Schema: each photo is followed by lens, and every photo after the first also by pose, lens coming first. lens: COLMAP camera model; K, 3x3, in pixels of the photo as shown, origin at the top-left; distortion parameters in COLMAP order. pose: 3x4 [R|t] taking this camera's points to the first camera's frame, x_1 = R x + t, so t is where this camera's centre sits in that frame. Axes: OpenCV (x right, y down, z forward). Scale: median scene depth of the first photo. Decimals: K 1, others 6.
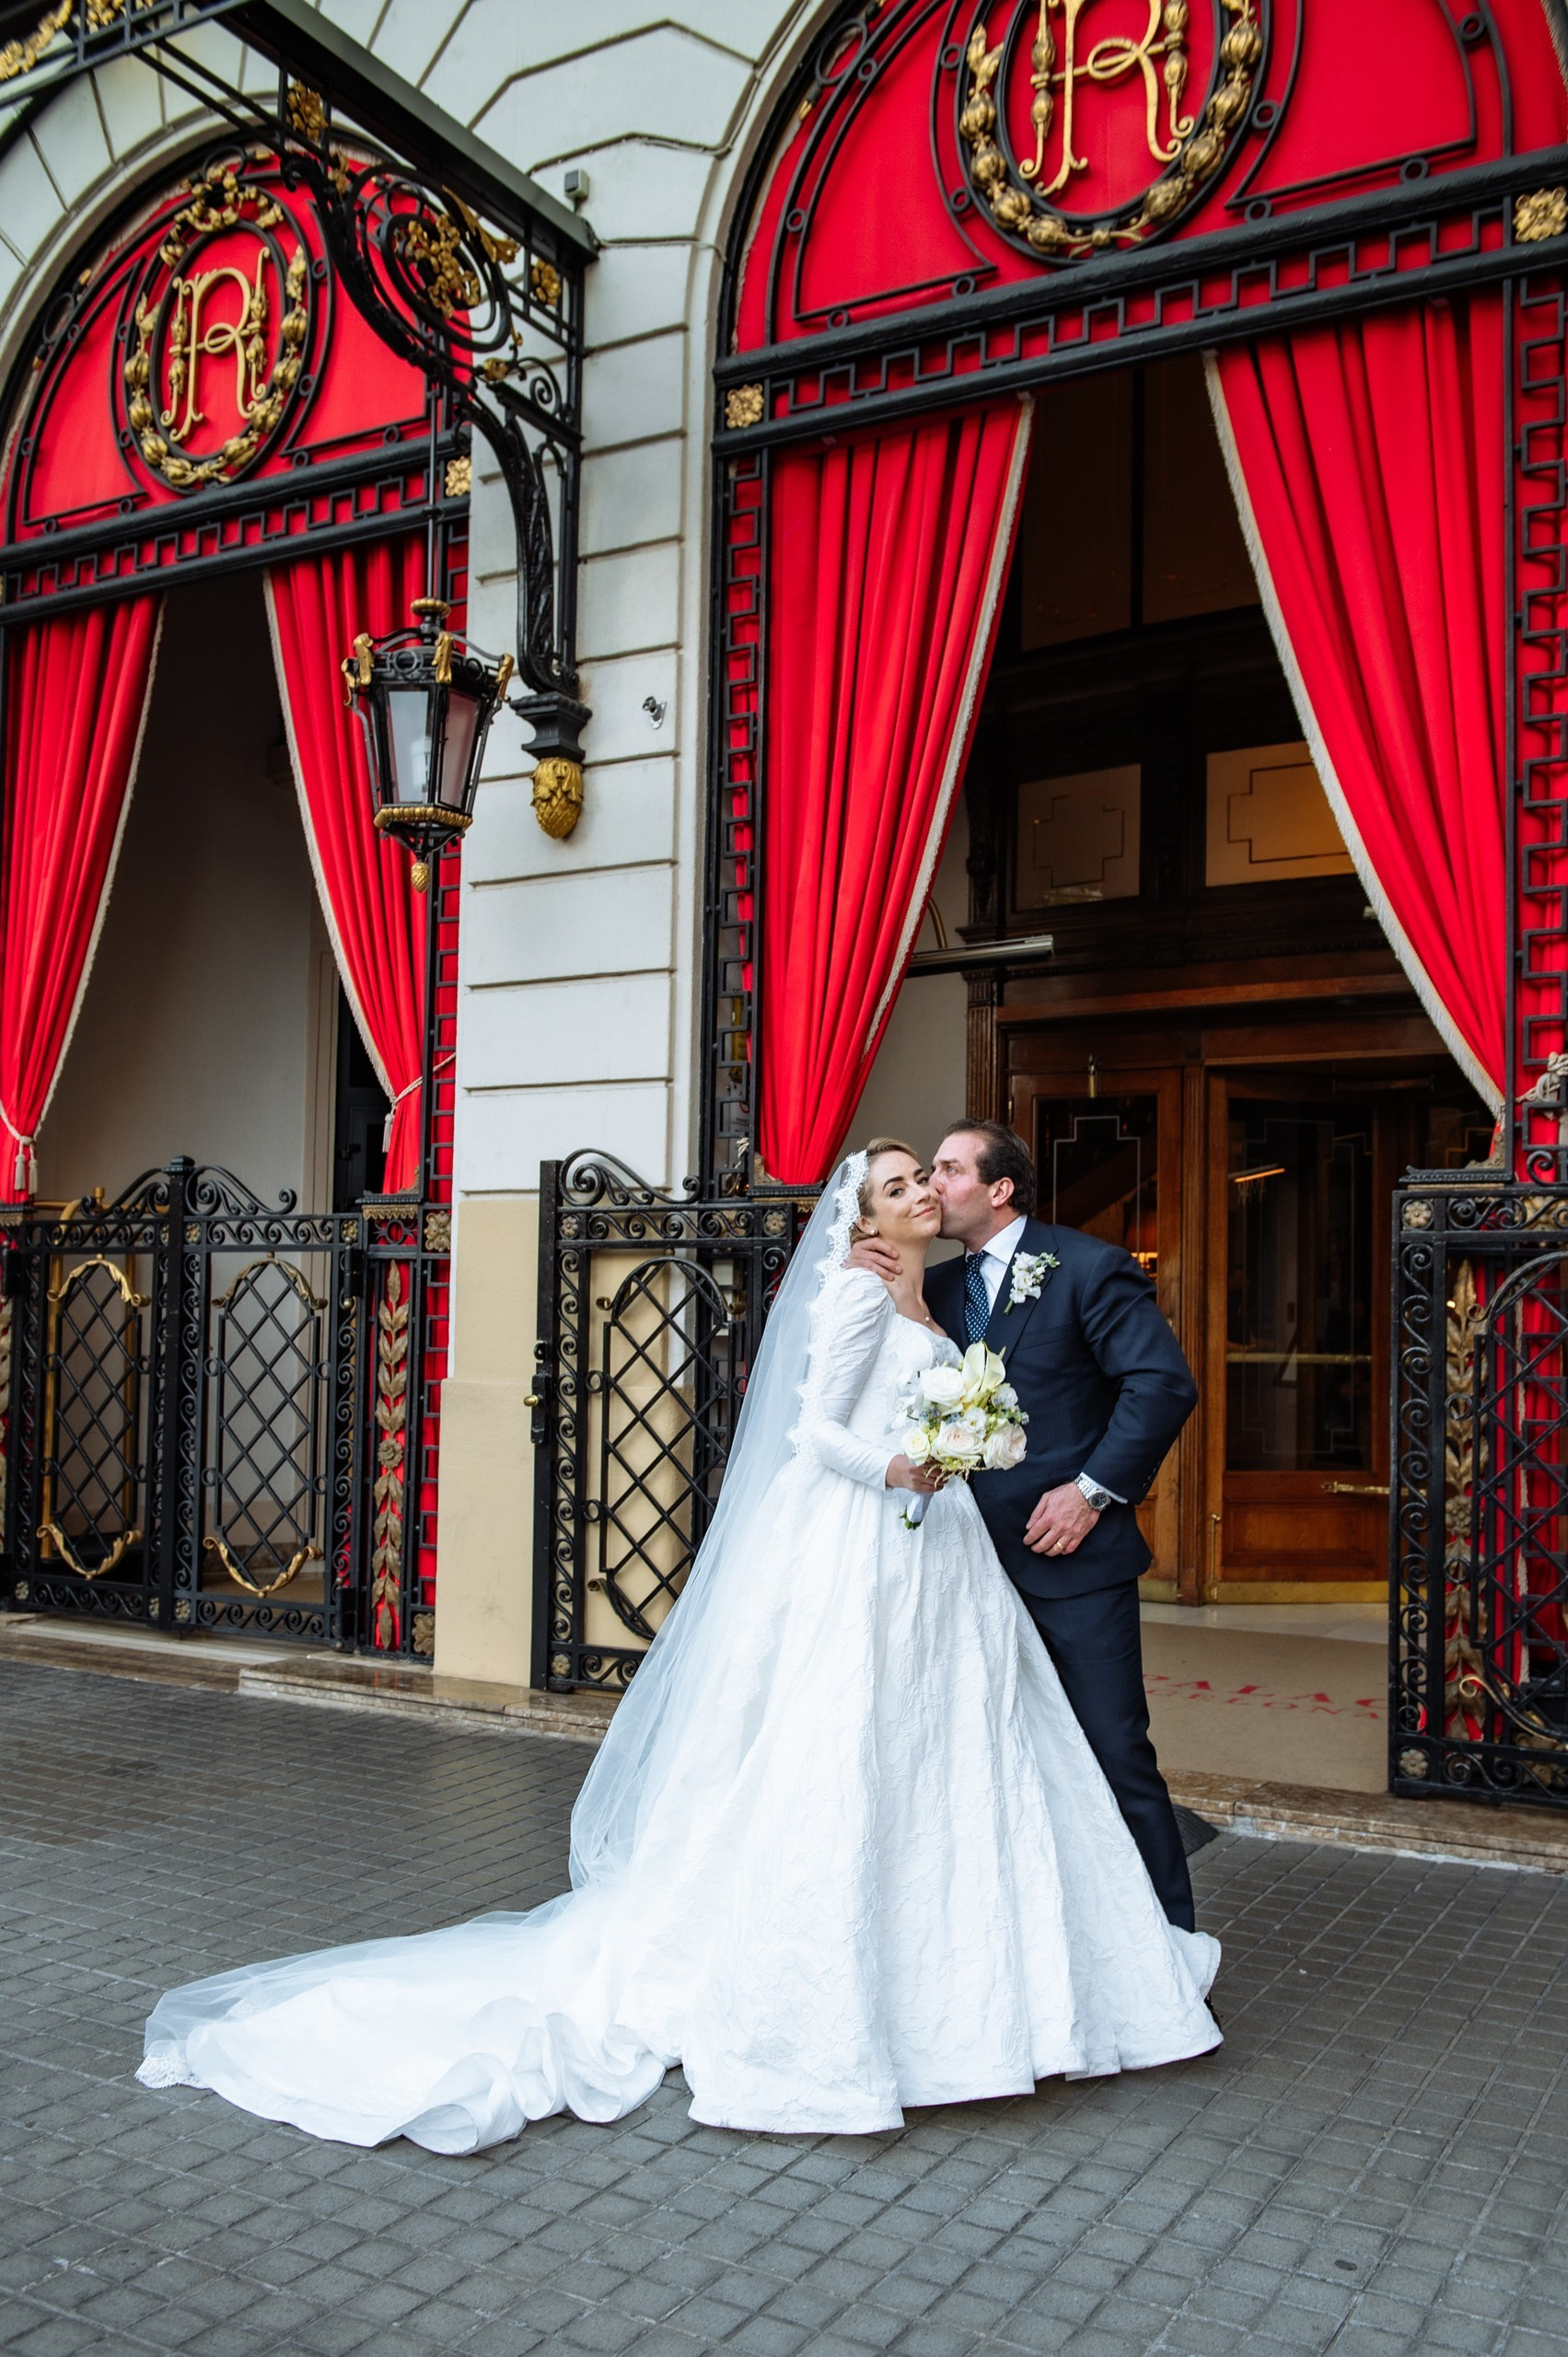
lens RADIAL K [[2076.1, 0, 802.0], [0, 2076.1, 1233.9], [0, 0, 1]] dist [-0.009565, -0.012276]
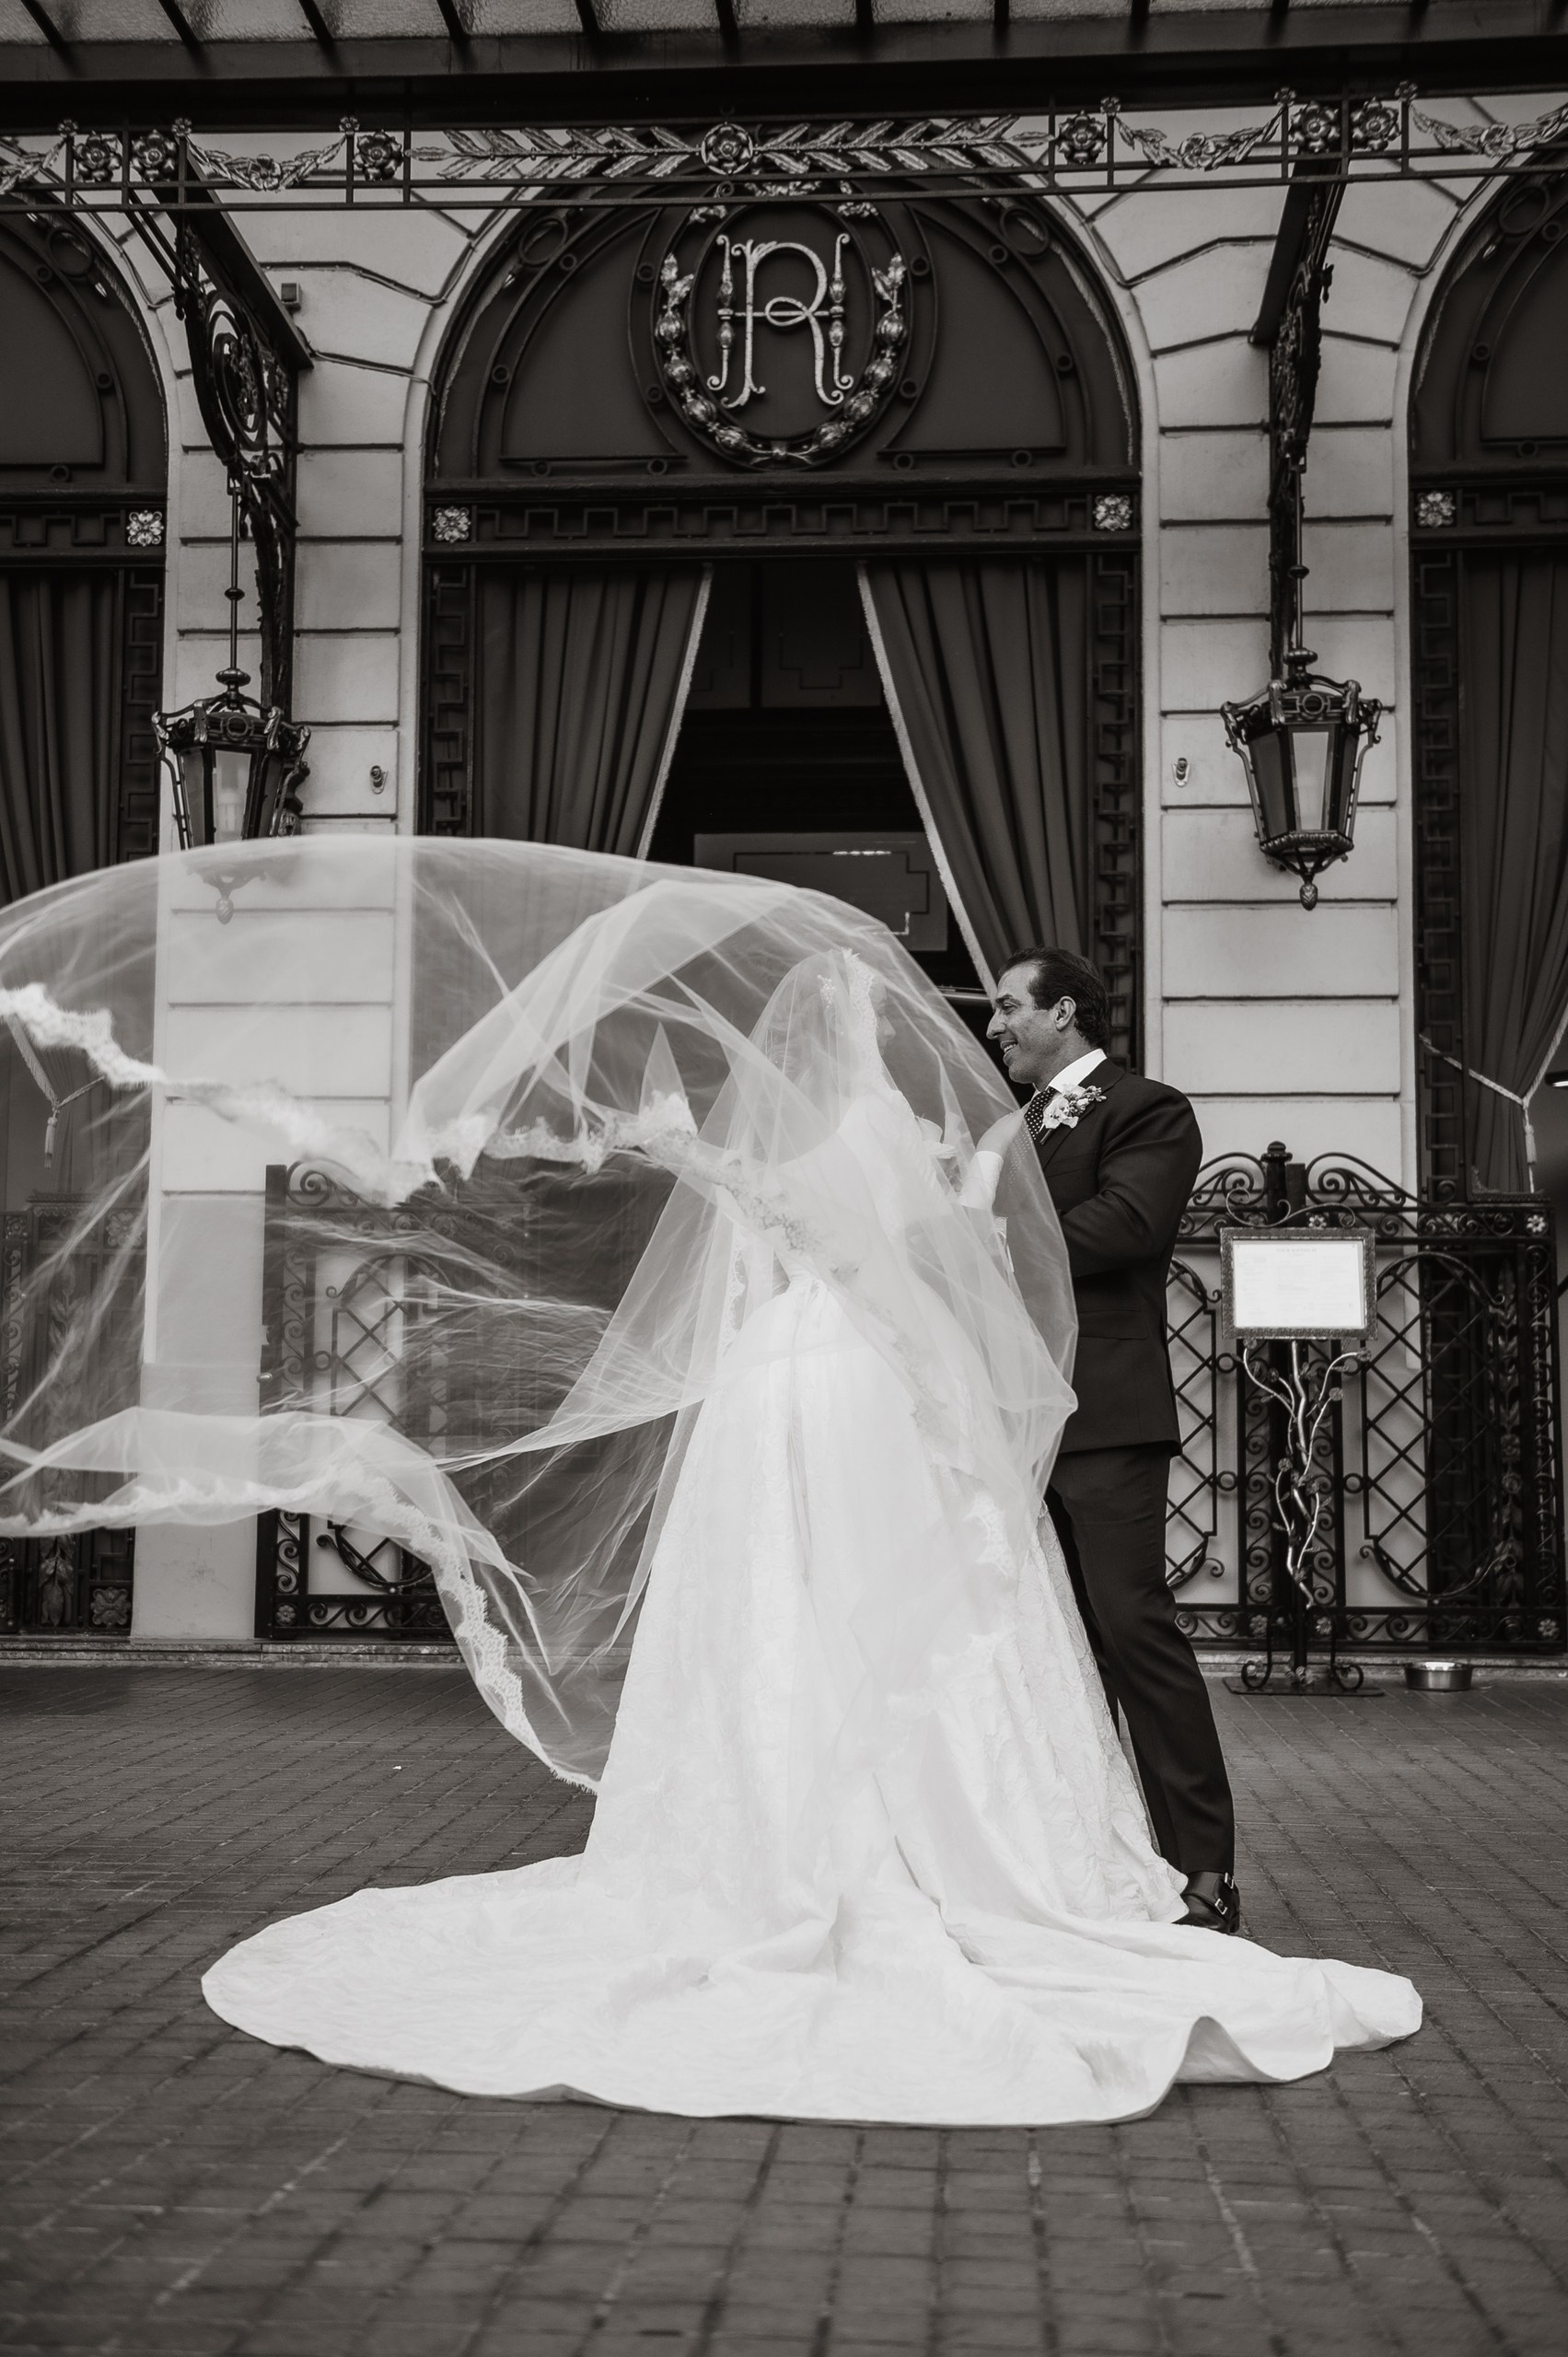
lens RADIAL K [[2643.1, 0, 787.1], [0, 2643.1, 1200.0], [0, 0, 1]] dist [0.060464, 0.058709]
pose [[0.898542, 0.034916, 0.437496, -0.504328], [-0.013224, 0.998532, -0.052532, 0.055349], [-0.438688, 0.041417, 0.897685, -0.409478]]
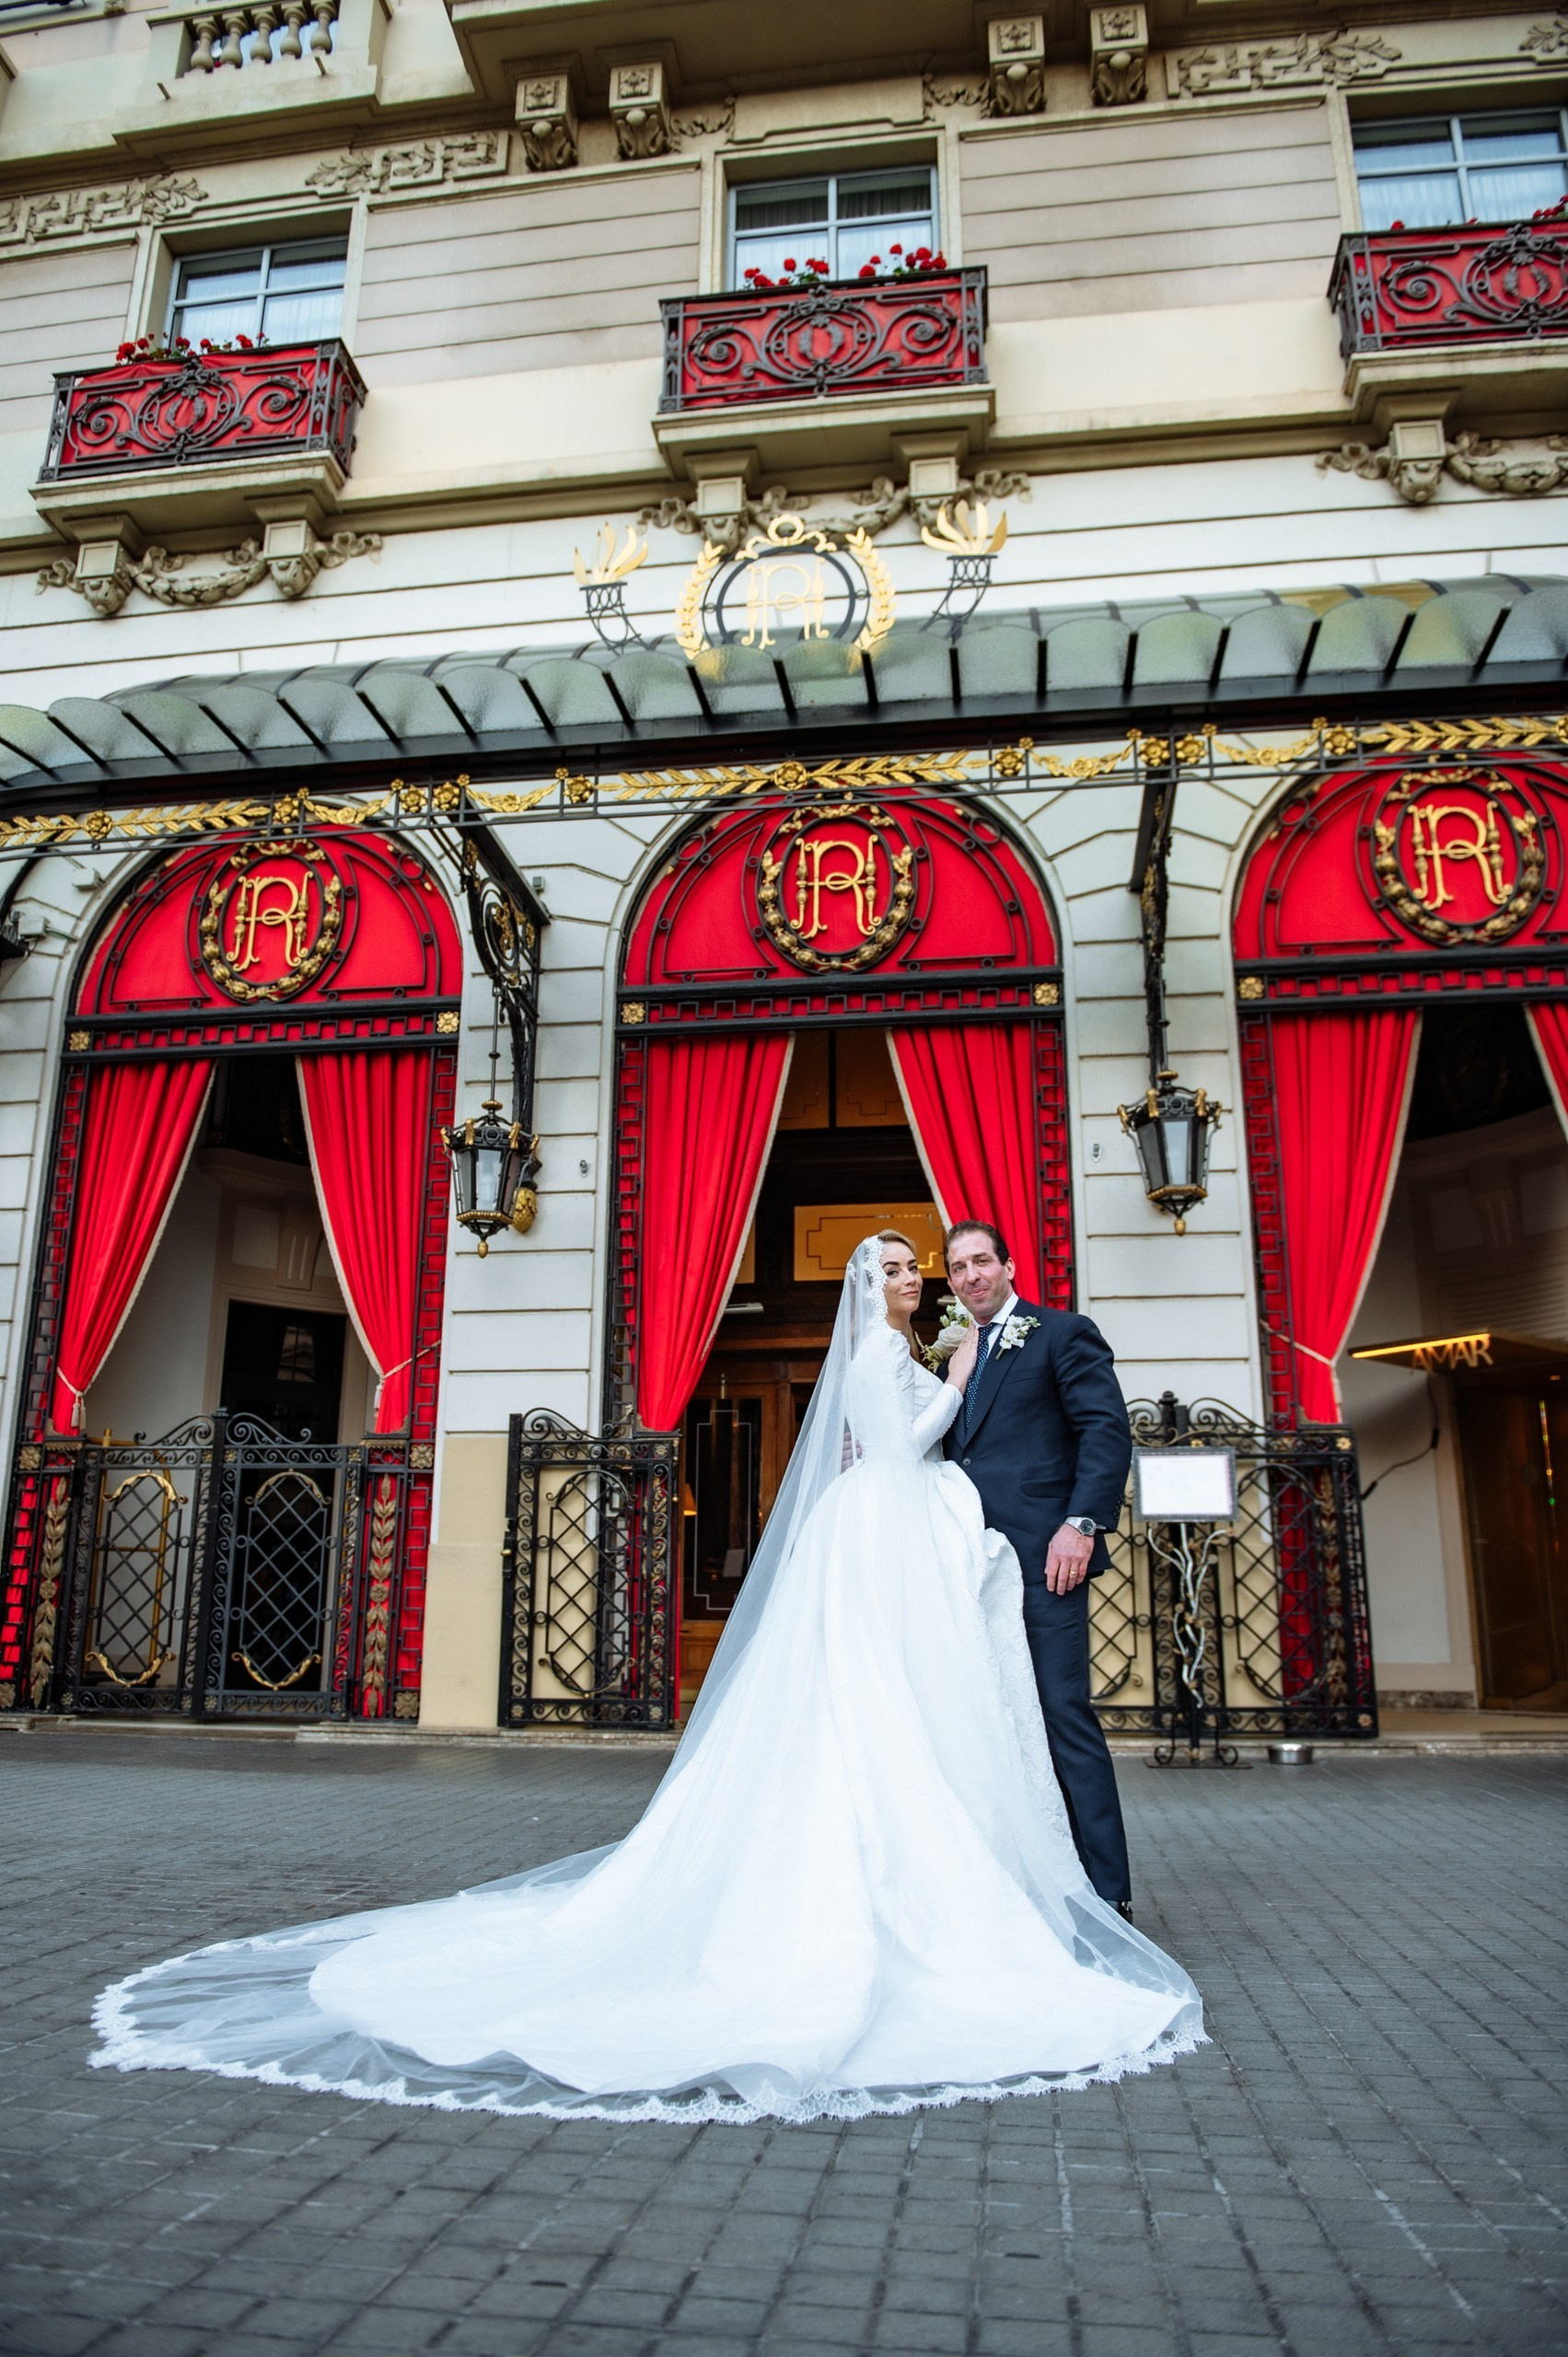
lens RADIAL K [[1622.8, 0, 769.3], [0, 1622.8, 1212.3], [0, 0, 1]] dist [-0.041124, -0.006616]
pose [[0.928937, 0.083475, 0.360705, -0.432761], [-0.009865, 0.979487, -0.201267, 0.071165], [-0.370106, 0.183406, 0.910705, -0.350788]]
